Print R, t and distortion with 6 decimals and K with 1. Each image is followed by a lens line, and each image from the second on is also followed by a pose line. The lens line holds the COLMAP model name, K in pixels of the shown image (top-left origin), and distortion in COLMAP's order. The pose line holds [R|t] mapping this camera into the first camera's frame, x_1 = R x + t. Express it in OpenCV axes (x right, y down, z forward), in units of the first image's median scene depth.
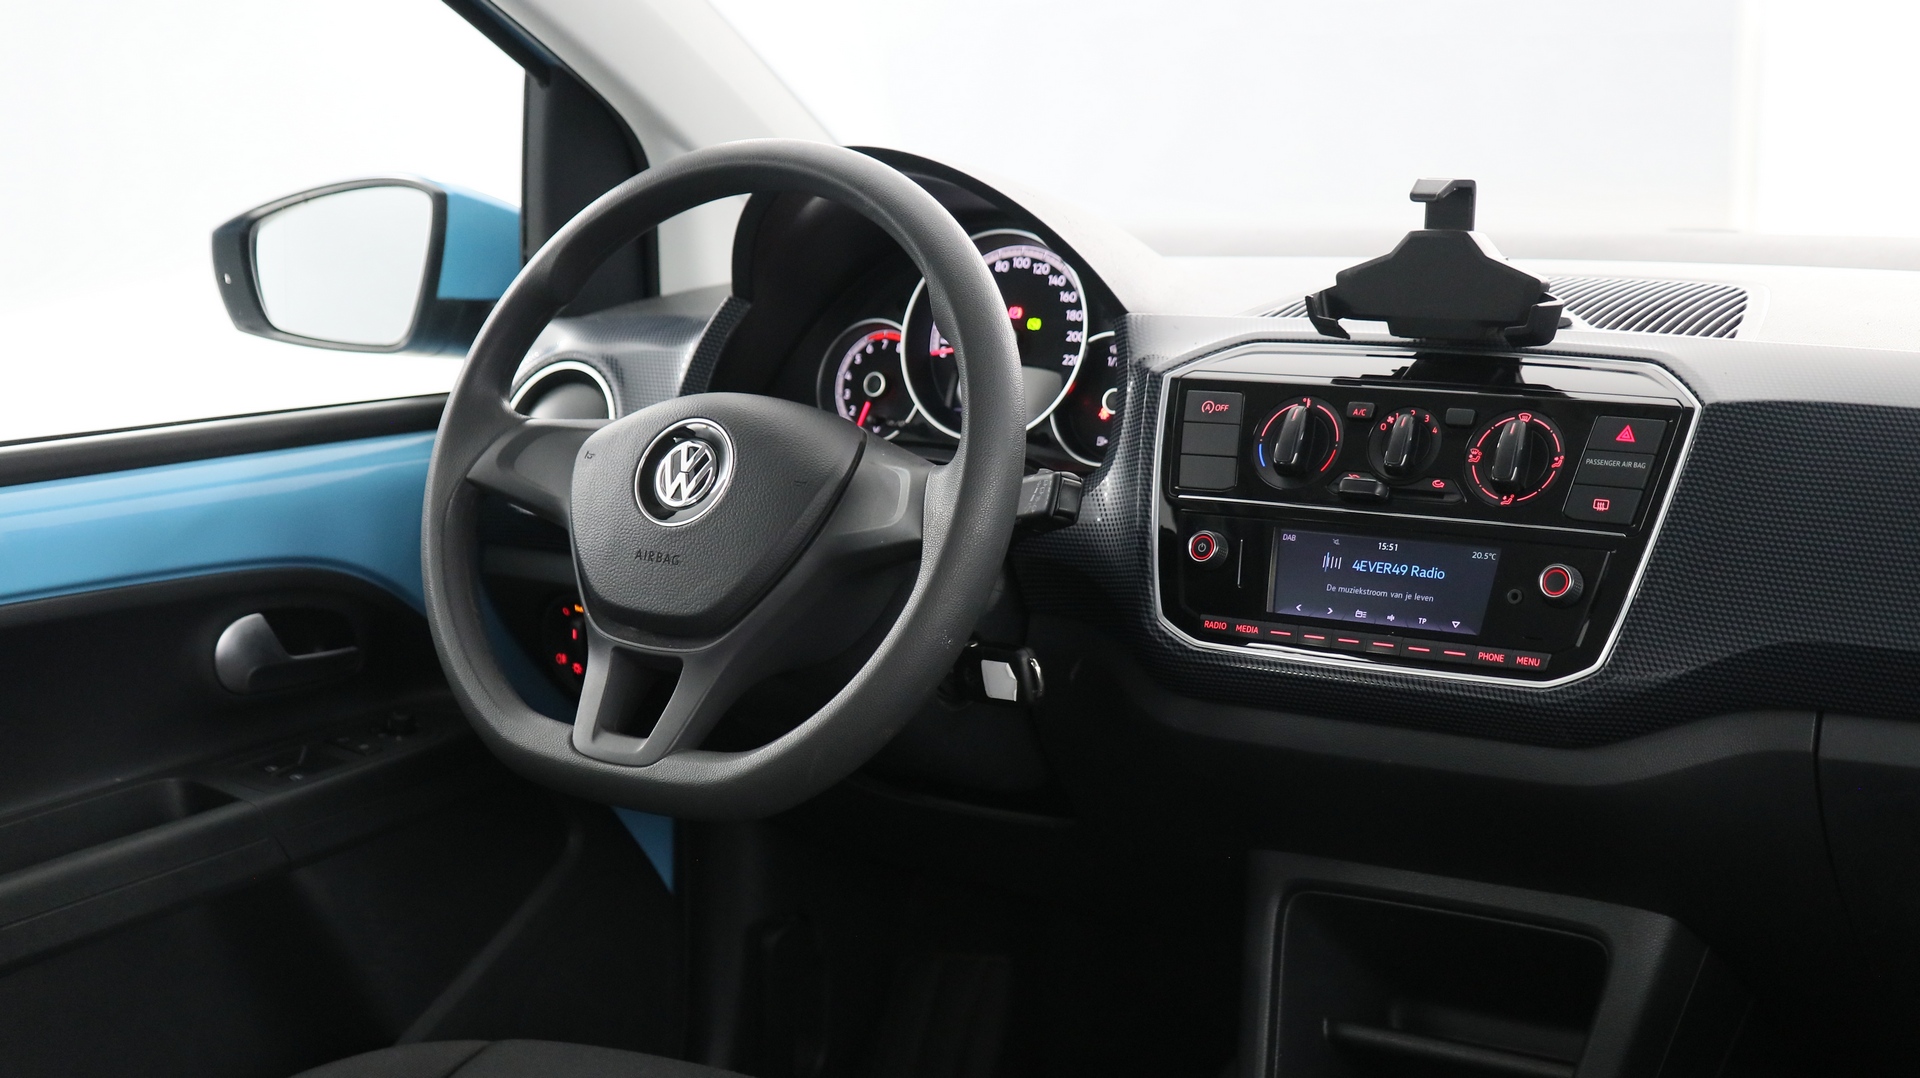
lens RADIAL K [[2792.3, 0, 958.6], [0, 2792.3, 547.0], [0, 0, 1]] dist [-0.013780, 0.000000]
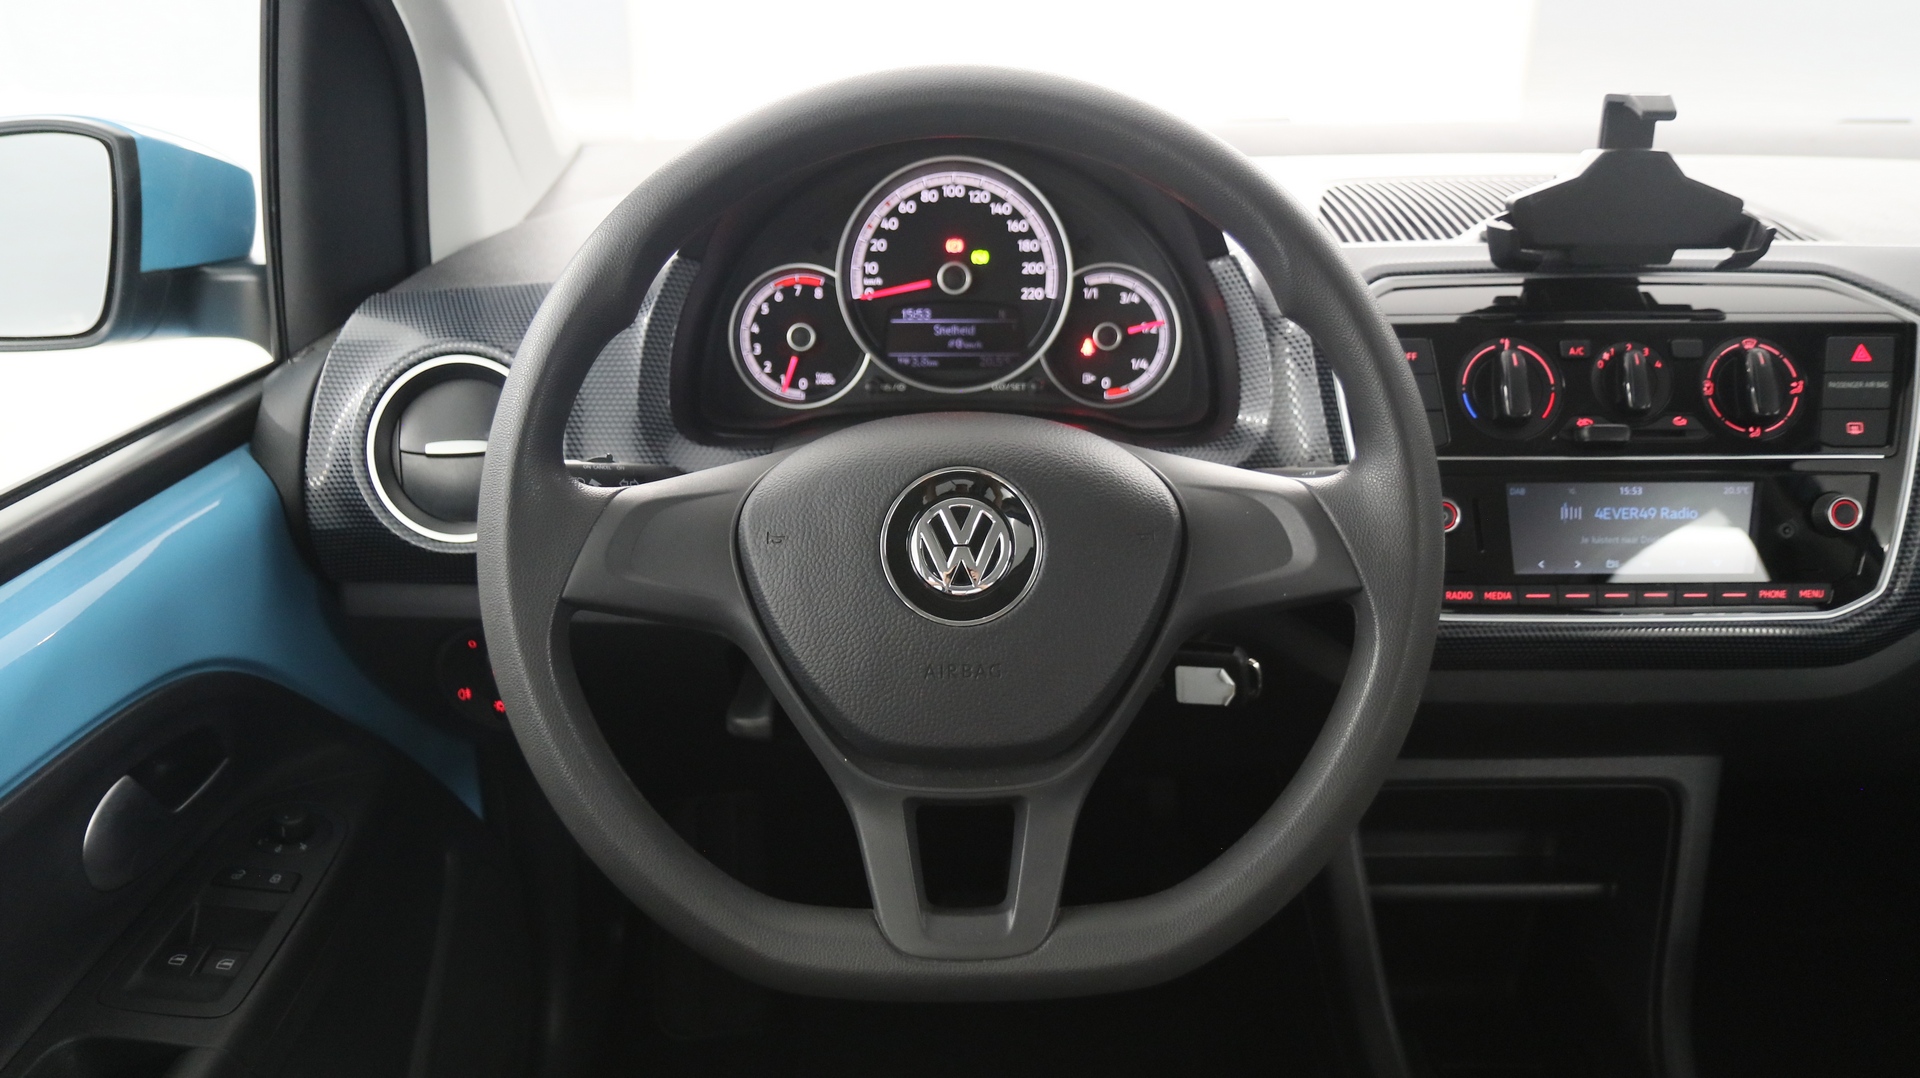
lens RADIAL K [[1451.3, 0, 953.6], [0, 1451.3, 549.9], [0, 0, 1]] dist [-0.020731, 0.014392]
pose [[0.834730, -0.195979, 0.514605, -0.293895], [0.091614, 0.970926, 0.221156, -0.108942], [-0.542985, -0.137460, 0.828415, 0.687155]]
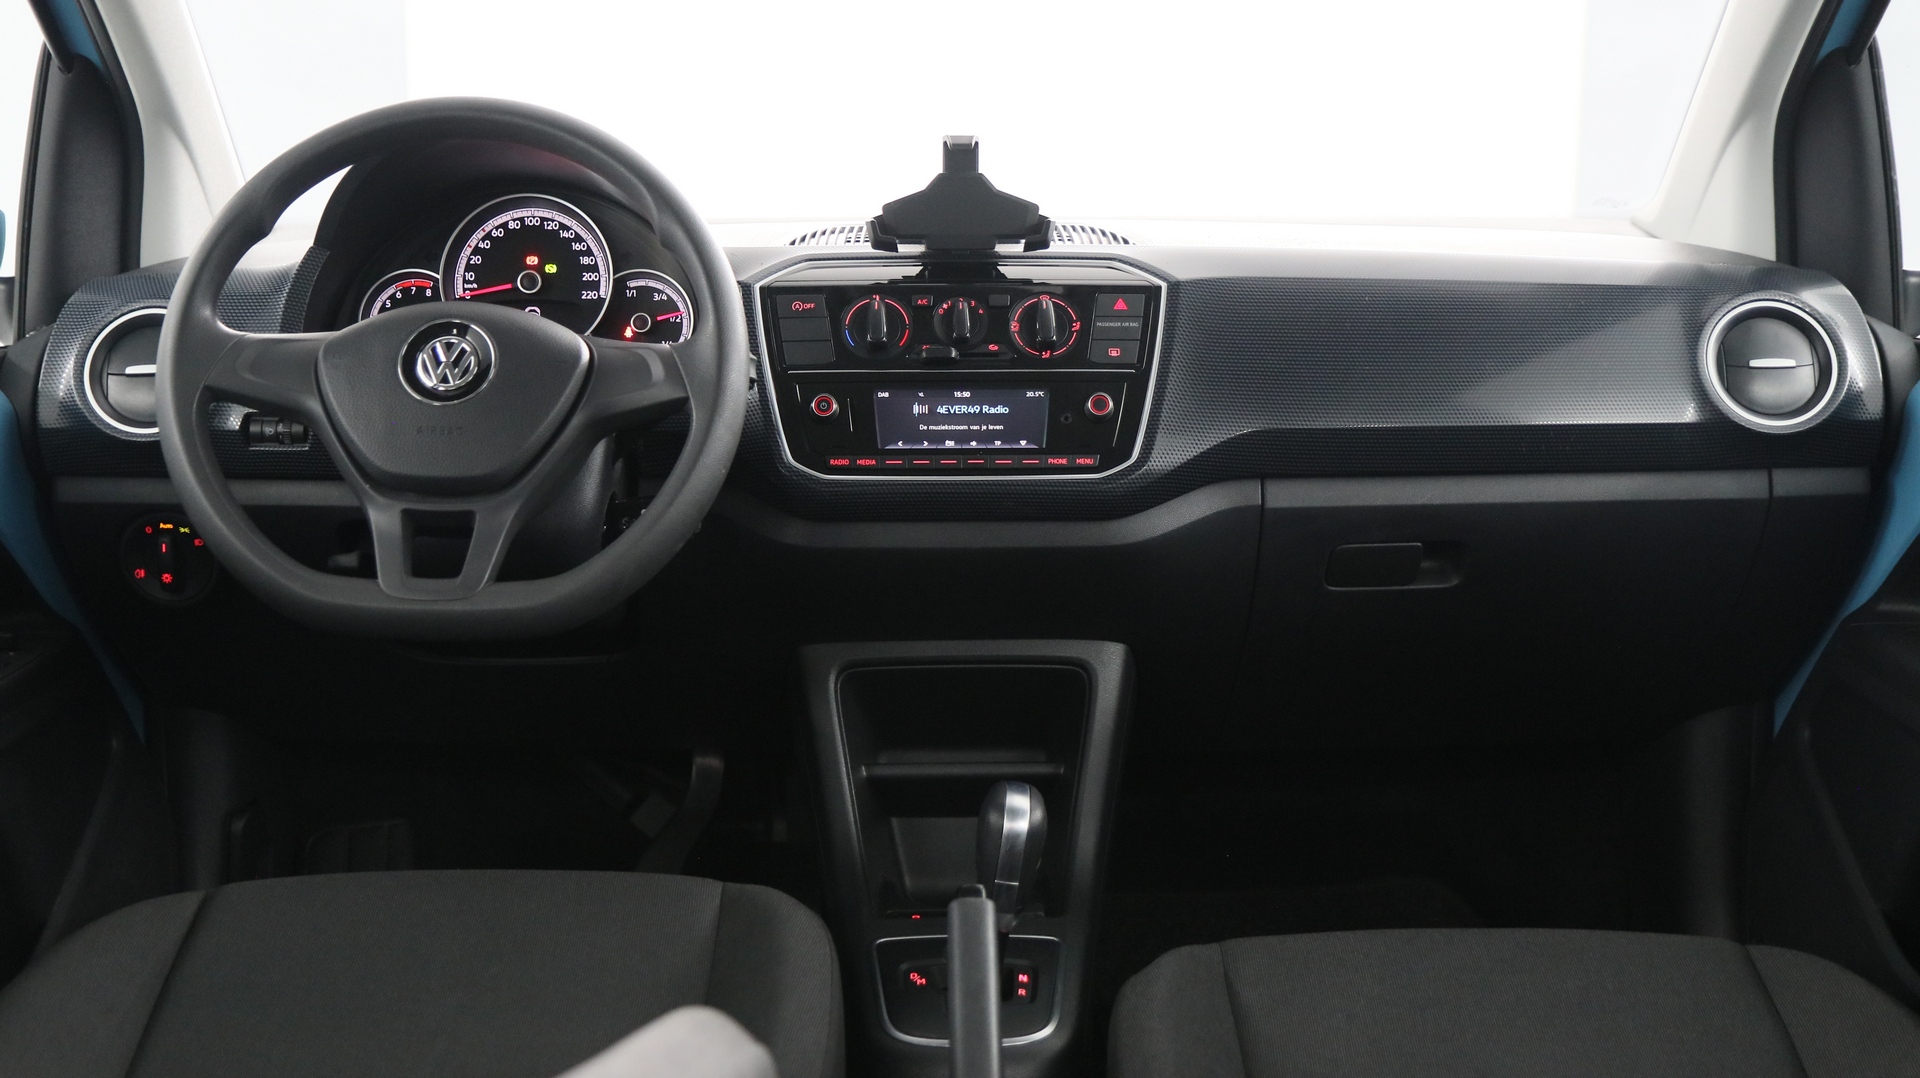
lens RADIAL K [[2186.6, 0, 976.2], [0, 2186.6, 545.5], [0, 0, 1]] dist [-0.008339, 0.000000]
pose [[0.821626, -0.075496, 0.565005, -0.449962], [0.090938, 0.995856, 0.000825, 0.072601], [-0.562726, 0.050703, 0.825087, 0.093119]]
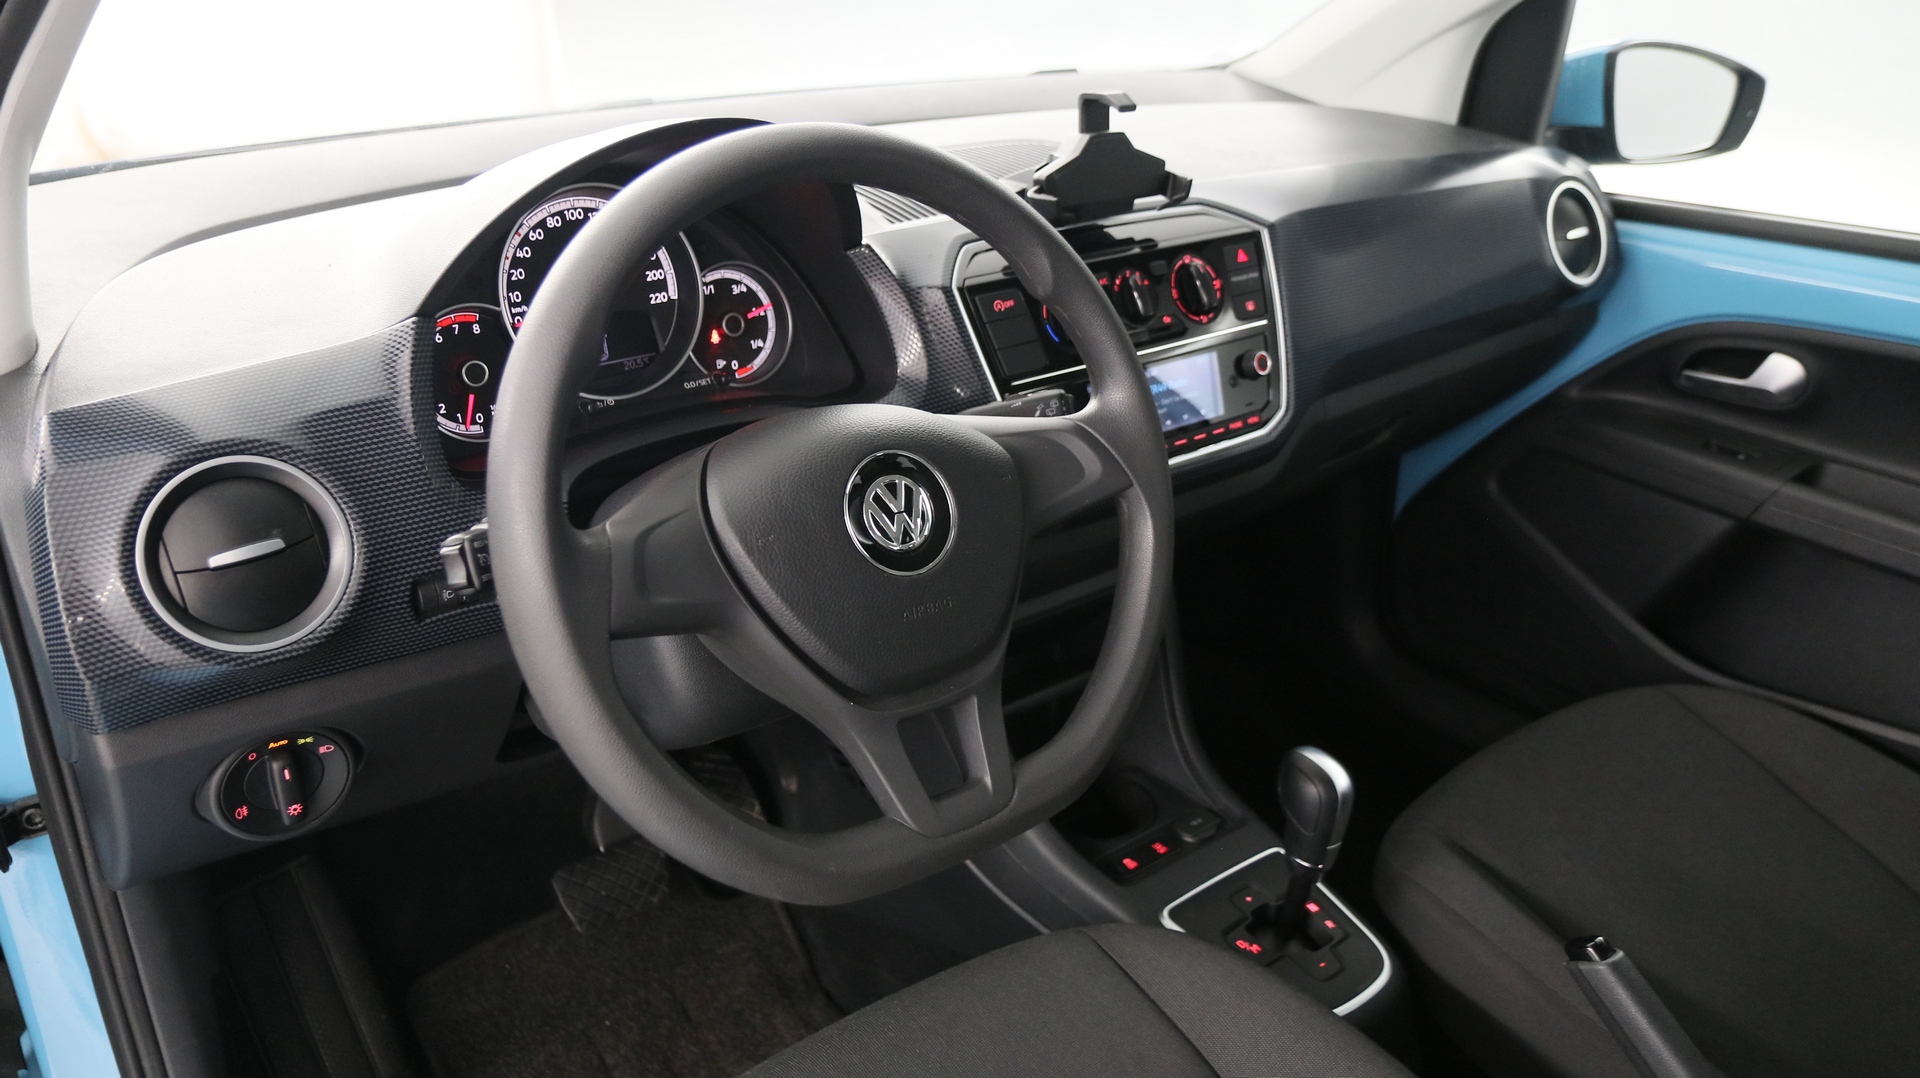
lens RADIAL K [[1451.3, 0, 961.8], [0, 1451.3, 533.0], [0, 0, 1]] dist [-0.020731, 0.014392]
pose [[0.308291, -0.372248, 0.875436, -0.508221], [0.155065, 0.927616, 0.339828, -0.177522], [-0.938569, 0.030984, 0.343698, 0.818305]]
